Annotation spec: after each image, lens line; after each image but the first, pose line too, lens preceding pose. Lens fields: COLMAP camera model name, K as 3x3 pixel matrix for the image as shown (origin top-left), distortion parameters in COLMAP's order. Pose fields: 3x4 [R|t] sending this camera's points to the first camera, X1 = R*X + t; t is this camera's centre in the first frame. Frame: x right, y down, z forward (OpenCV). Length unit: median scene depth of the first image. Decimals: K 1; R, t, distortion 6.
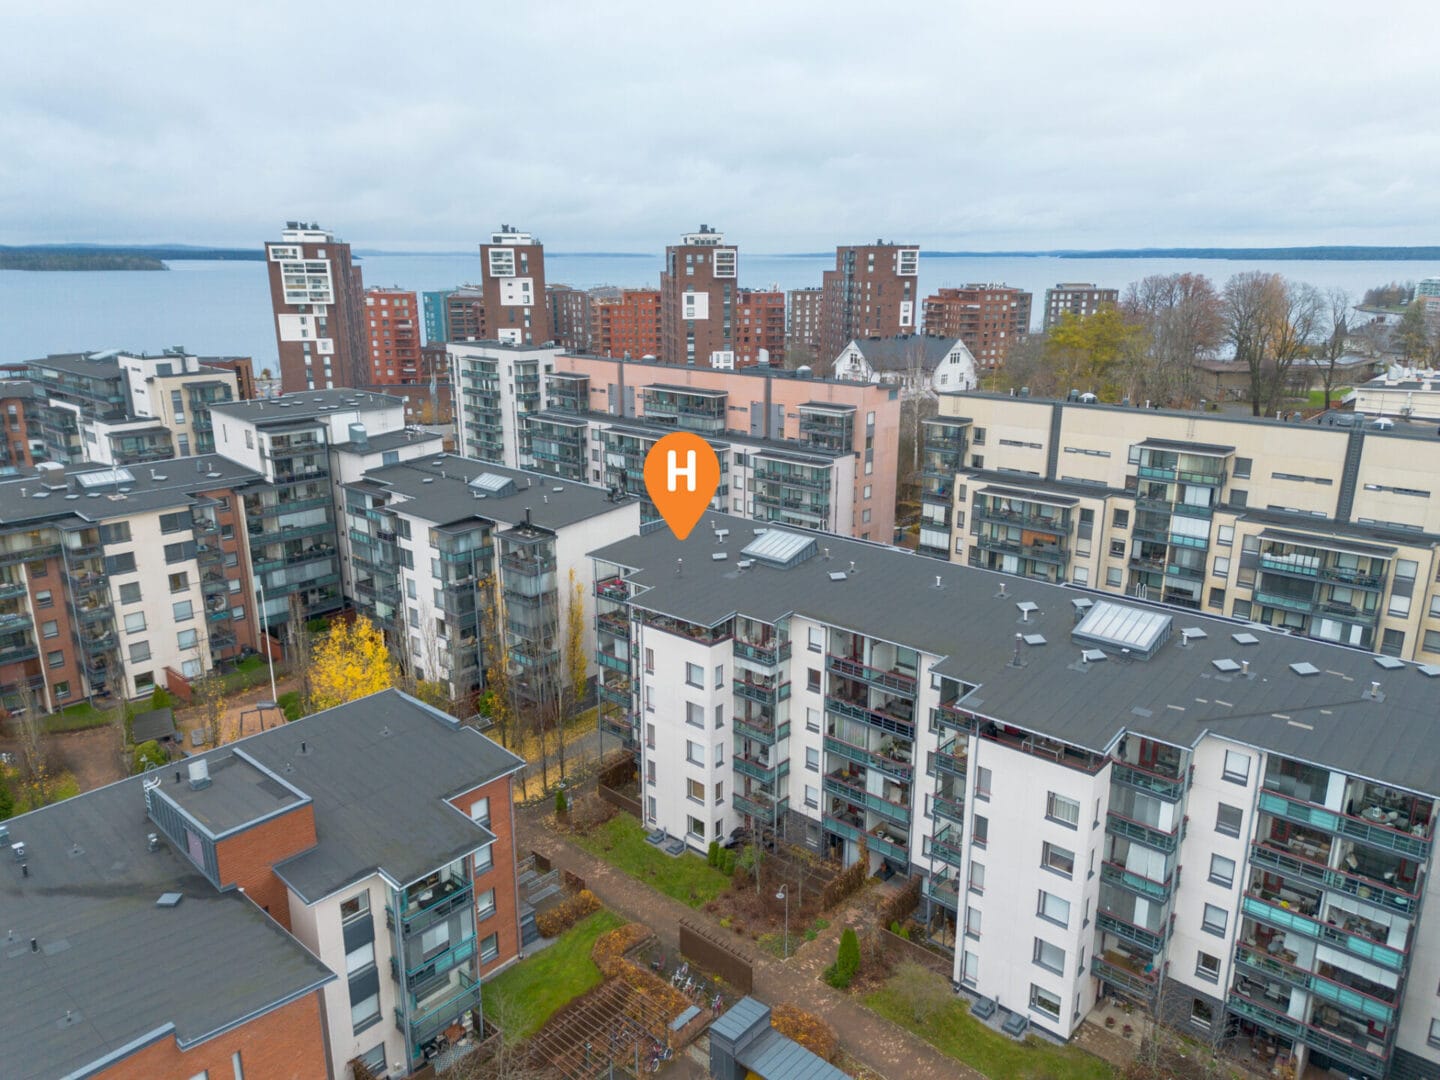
lens RADIAL K [[1002.3, 0, 725.5], [0, 1002.3, 536.8], [0, 0, 1]] dist [0.028261, -0.004455]
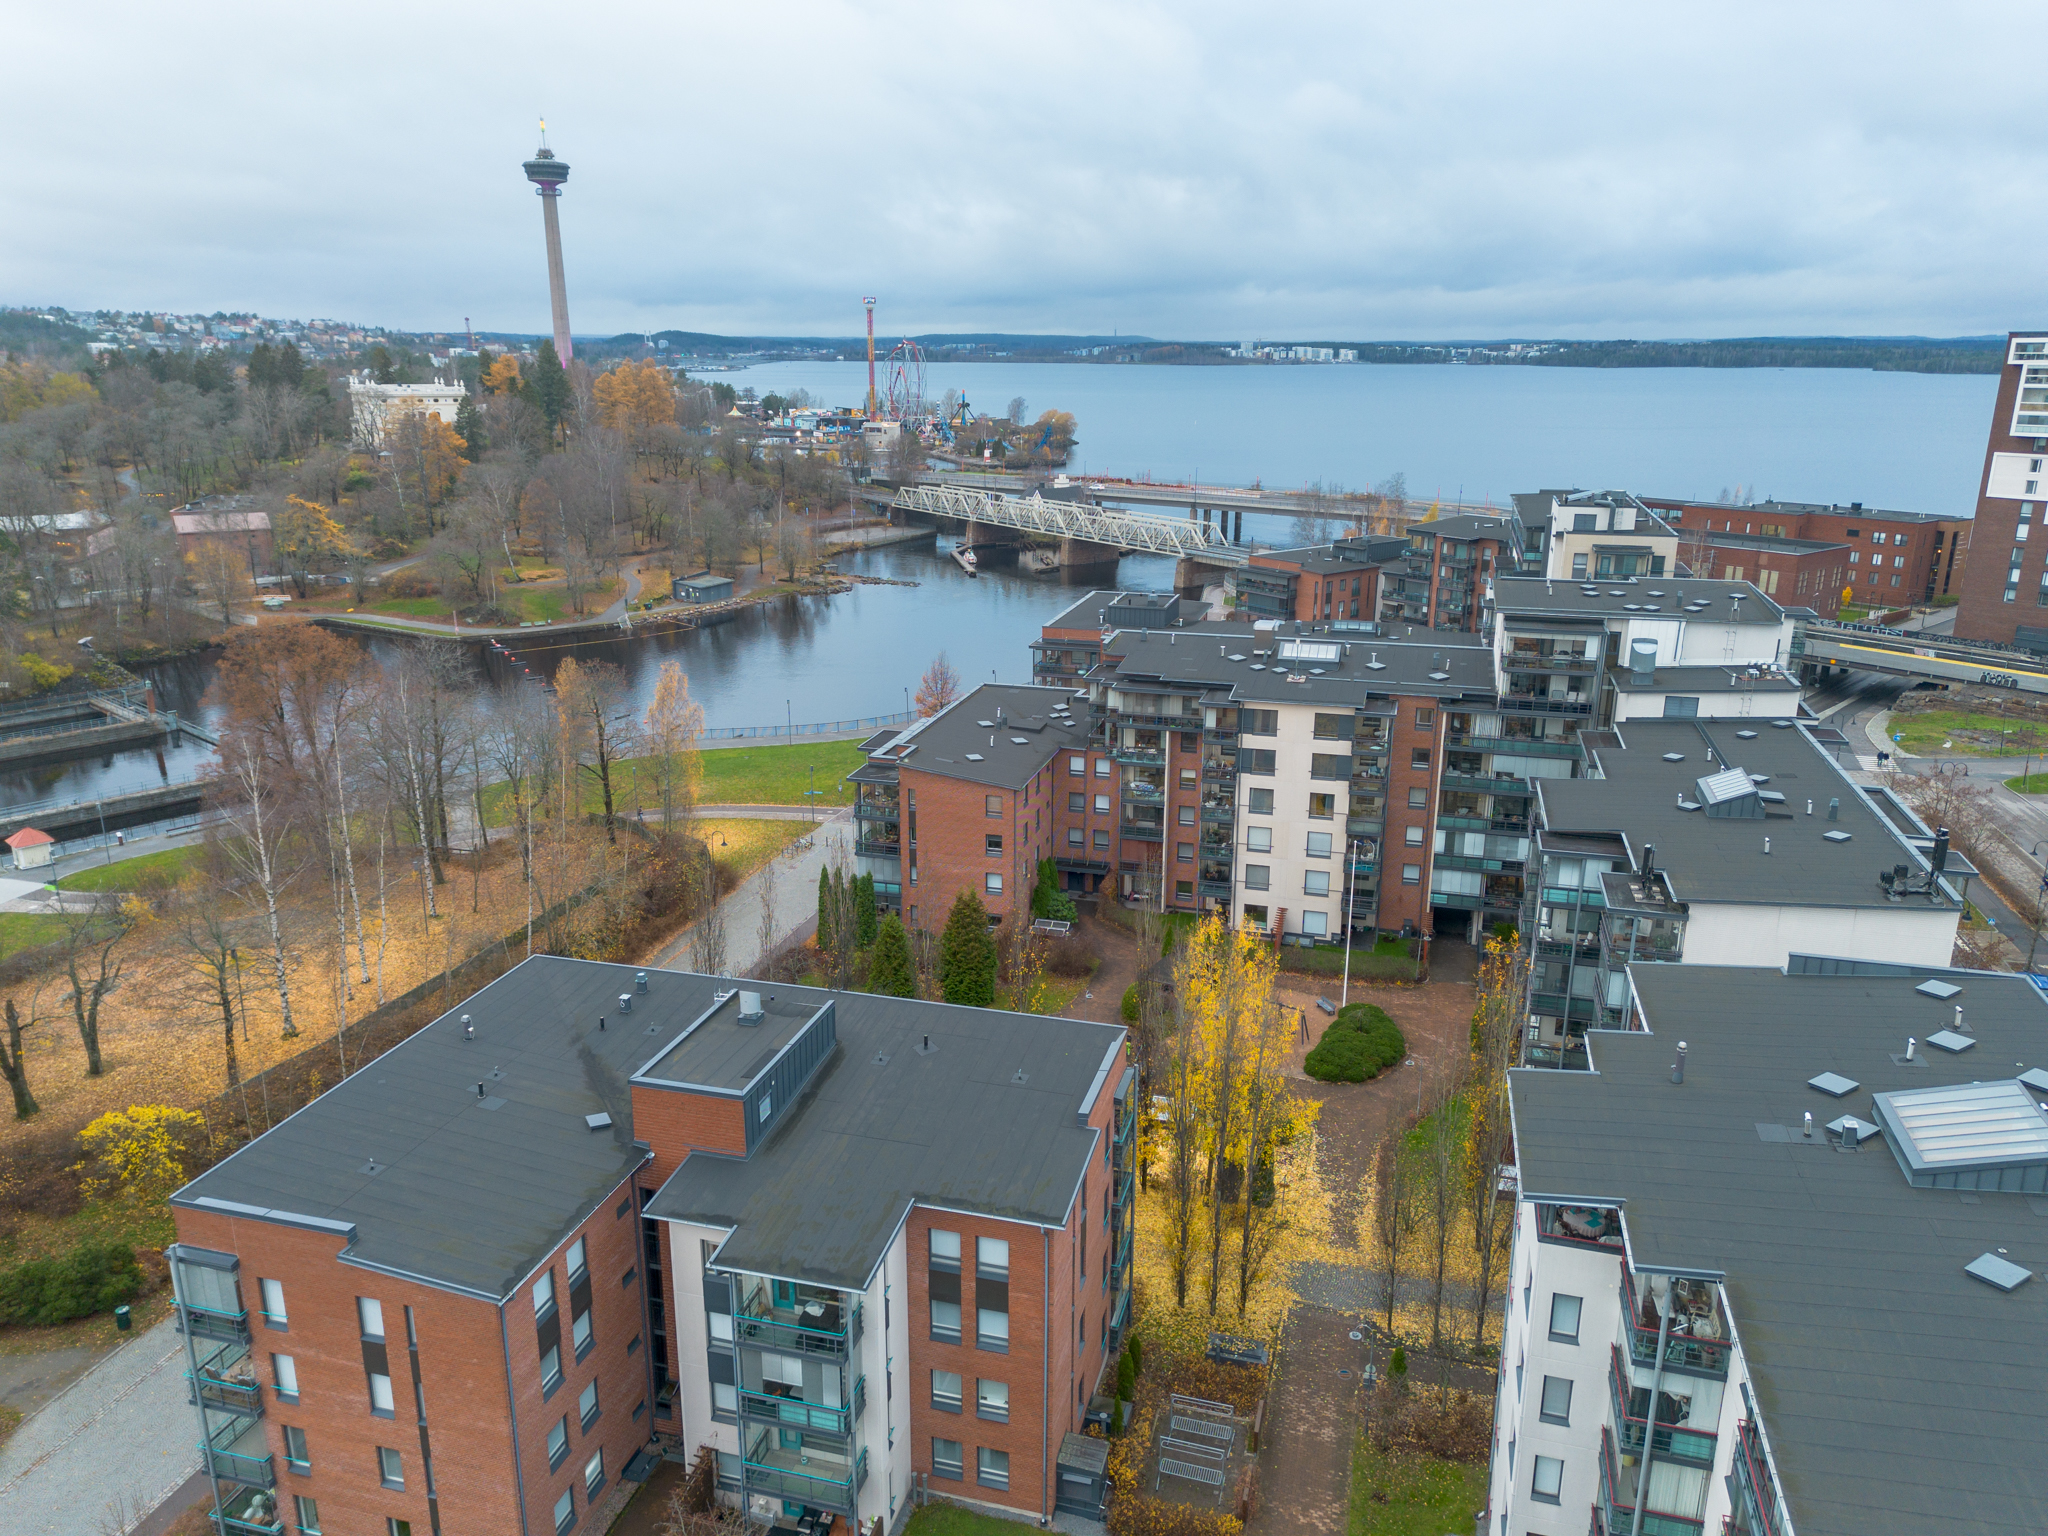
lens RADIAL K [[1425.5, 0, 1031.3], [0, 1425.5, 771.6], [0, 0, 1]] dist [0.028261, -0.004455]
pose [[0.437968, 0.255334, -0.861968, 0.256824], [-0.244796, 0.956458, 0.158942, -0.092052], [0.865019, 0.141395, 0.481403, 0.306094]]
